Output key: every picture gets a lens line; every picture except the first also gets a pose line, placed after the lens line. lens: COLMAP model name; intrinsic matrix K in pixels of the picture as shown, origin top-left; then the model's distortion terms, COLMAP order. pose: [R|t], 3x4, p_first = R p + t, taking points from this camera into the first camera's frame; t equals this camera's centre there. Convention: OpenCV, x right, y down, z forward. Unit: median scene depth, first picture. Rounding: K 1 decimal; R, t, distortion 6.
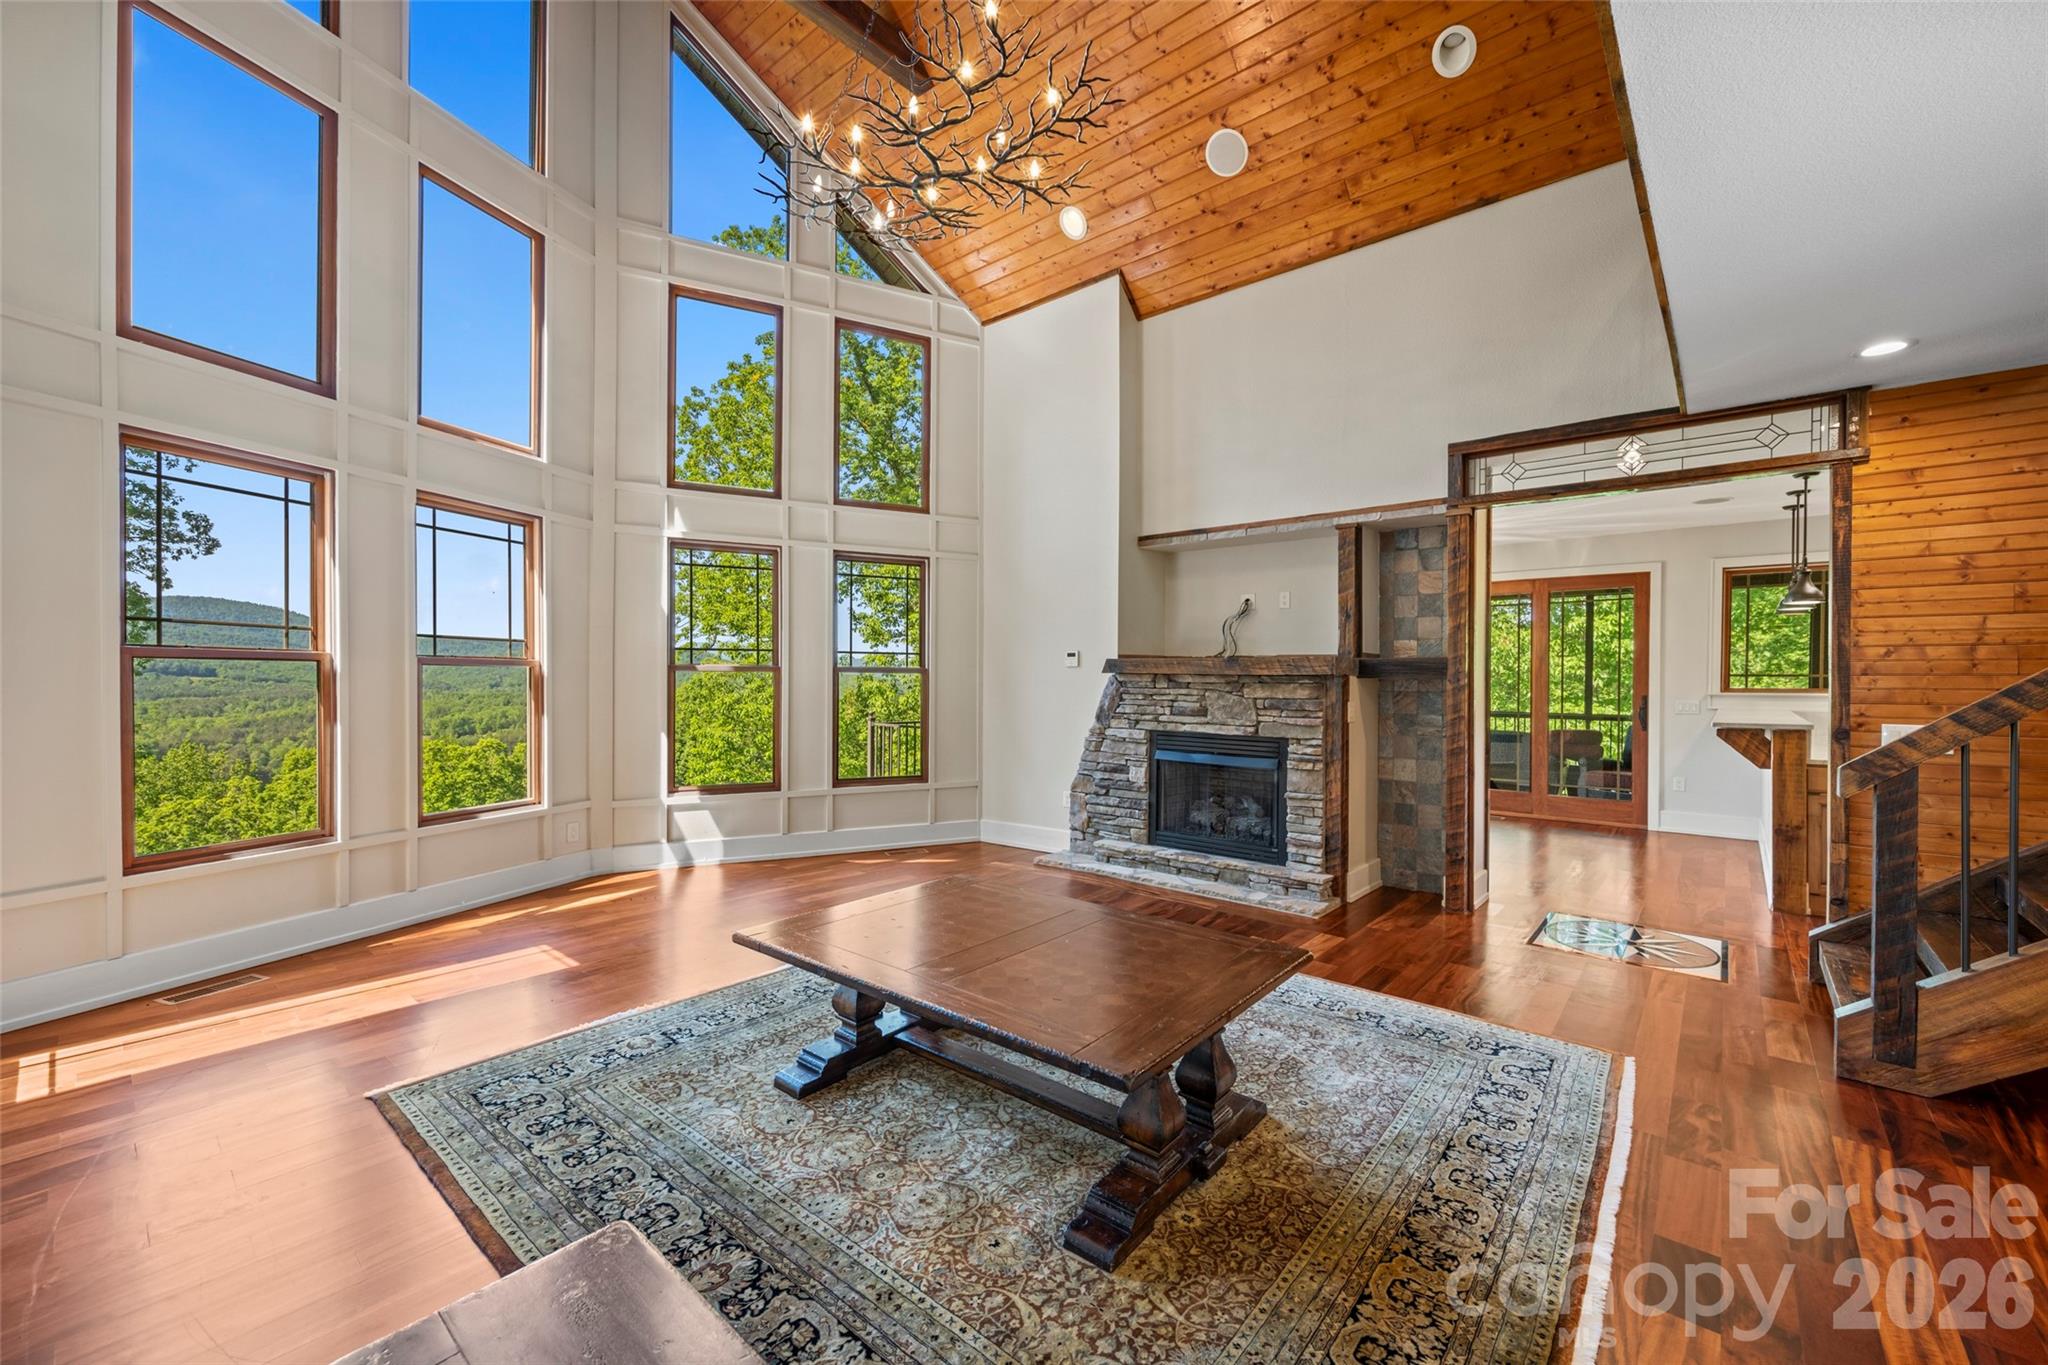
lens RADIAL K [[826.7, 0, 1016.1], [0, 826.7, 692.7], [0, 0, 1]] dist [0.000360, 0.000201]
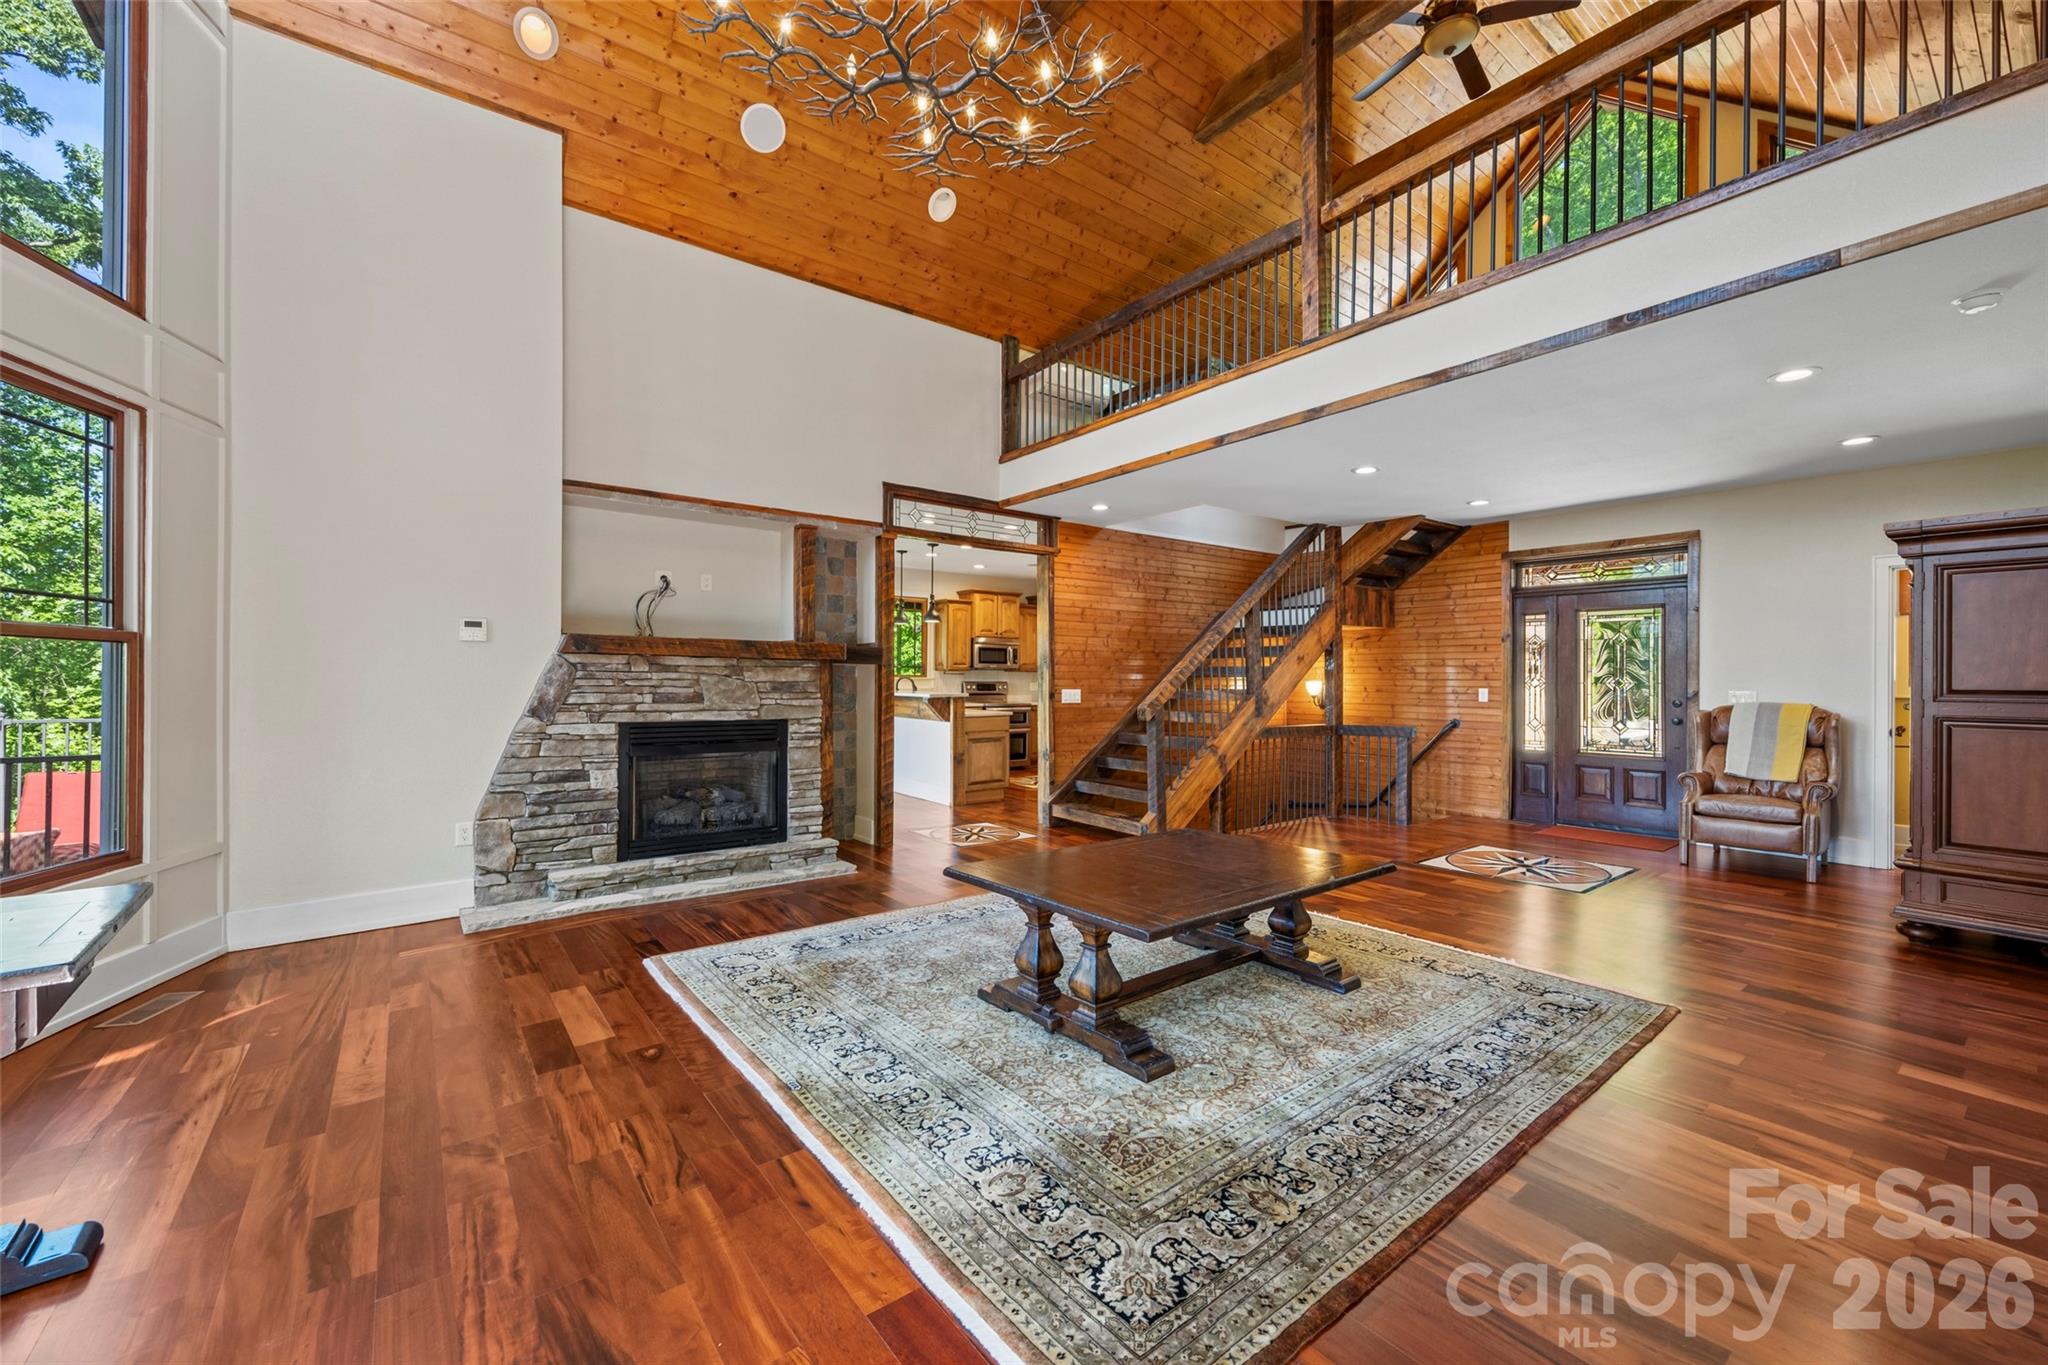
lens RADIAL K [[826.7, 0, 1049.5], [0, 826.7, 679.6], [0, 0, 1]] dist [0.000360, 0.000201]
pose [[0.169629, -0.005715, 0.985491, -0.582557], [0.011119, 0.999931, 0.003885, 0.003857], [-0.985445, 0.010298, 0.169681, 0.442696]]
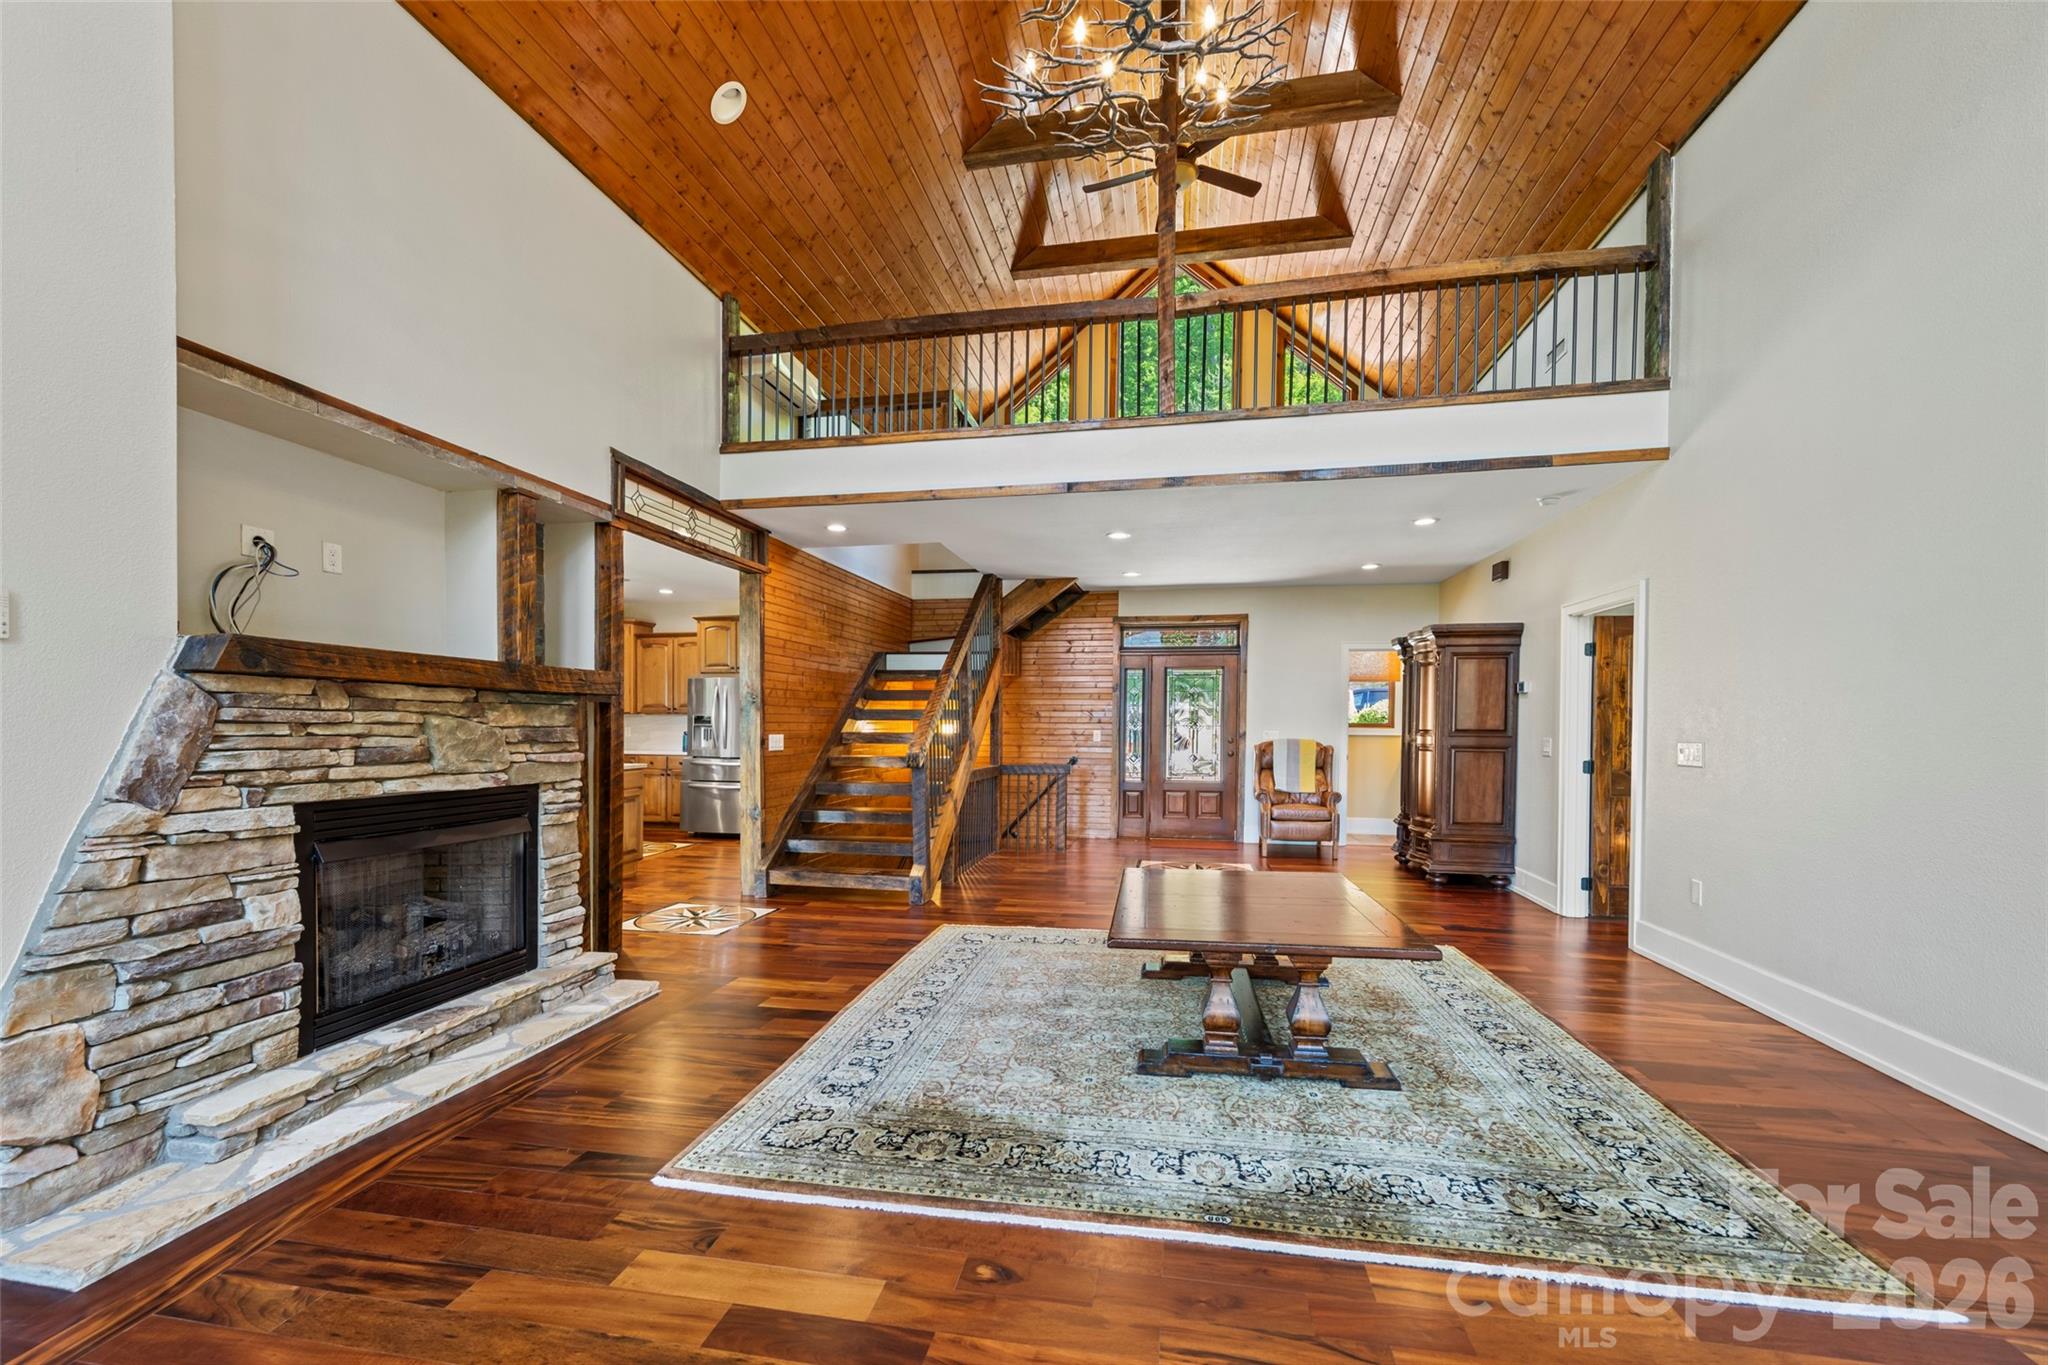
lens RADIAL K [[826.7, 0, 1045.8], [0, 826.7, 739.8], [0, 0, 1]] dist [0.000360, 0.000201]
pose [[-0.529437, -0.023943, 0.848011, -0.435520], [0.005447, 0.999485, 0.031620, -0.001183], [-0.848332, 0.021360, -0.529034, 0.901683]]
